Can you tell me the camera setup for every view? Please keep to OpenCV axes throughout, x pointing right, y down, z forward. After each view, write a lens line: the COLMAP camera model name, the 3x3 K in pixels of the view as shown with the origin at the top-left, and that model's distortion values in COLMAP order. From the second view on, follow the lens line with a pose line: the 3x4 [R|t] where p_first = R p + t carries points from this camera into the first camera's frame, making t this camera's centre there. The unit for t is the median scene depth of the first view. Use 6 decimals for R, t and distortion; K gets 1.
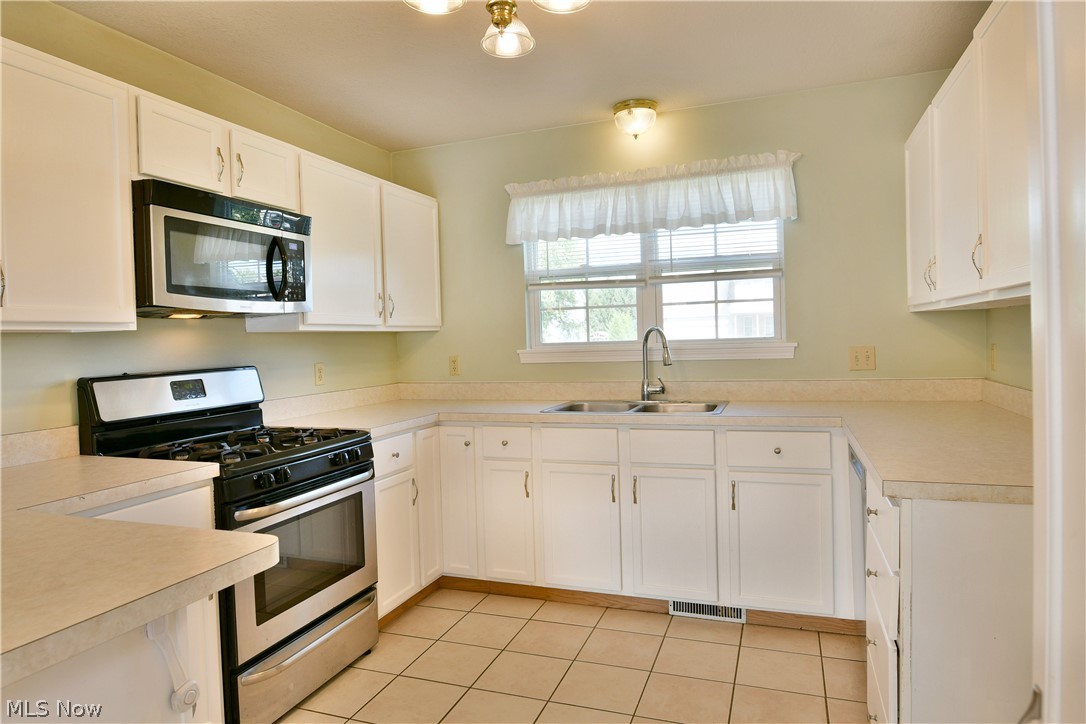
lens RADIAL K [[704.2, 0, 519.1], [0, 704.2, 350.9], [0, 0, 1]] dist [-0.002857, -0.000487]
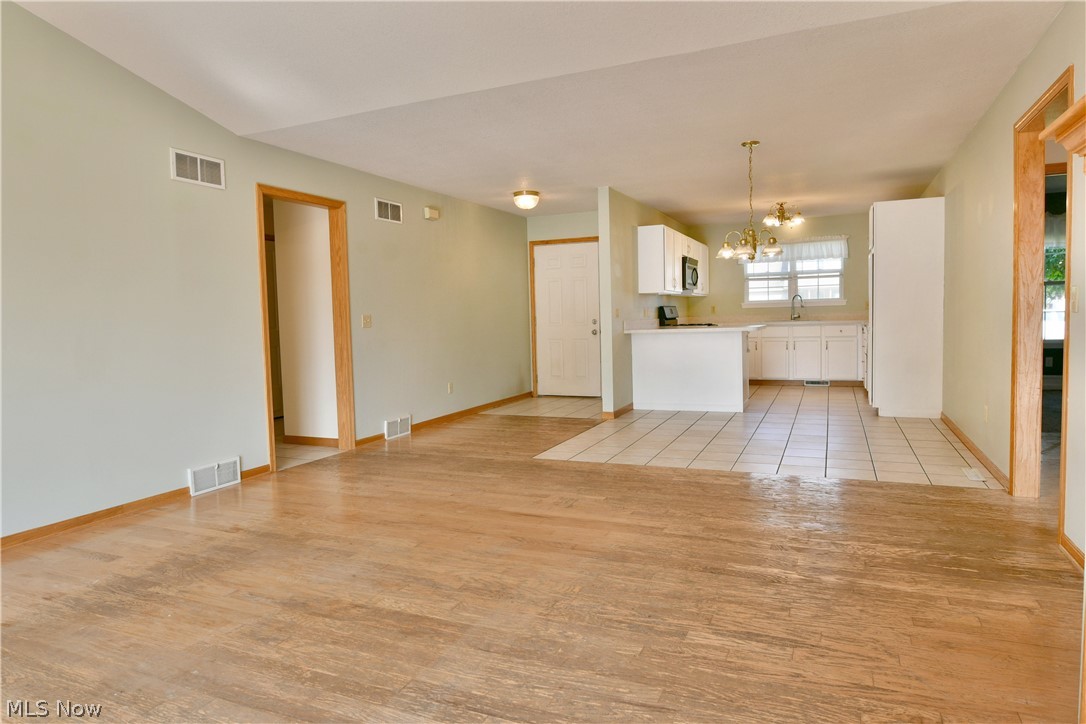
lens RADIAL K [[667.7, 0, 536.4], [0, 667.7, 356.4], [0, 0, 1]] dist [-0.011155, -0.002517]
pose [[0.998834, 0.003854, -0.048131, -0.747855], [-0.001537, 0.998842, 0.048093, 0.090566], [0.048260, -0.047963, 0.997683, -1.805226]]
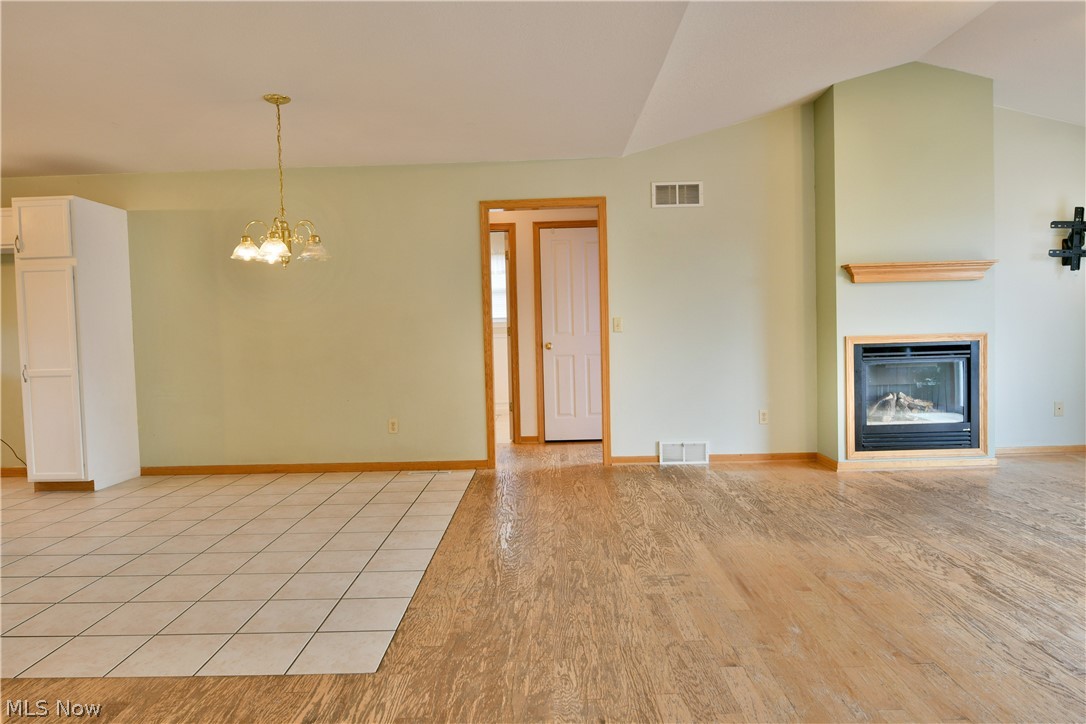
lens RADIAL K [[658.3, 0, 538.6], [0, 658.3, 360.5], [0, 0, 1]] dist [-0.013215, -0.006470]
pose [[-0.353720, -0.008320, 0.935314, -1.450985], [0.049166, 0.998413, 0.027476, 0.088434], [-0.934058, 0.055704, -0.352749, -0.281461]]
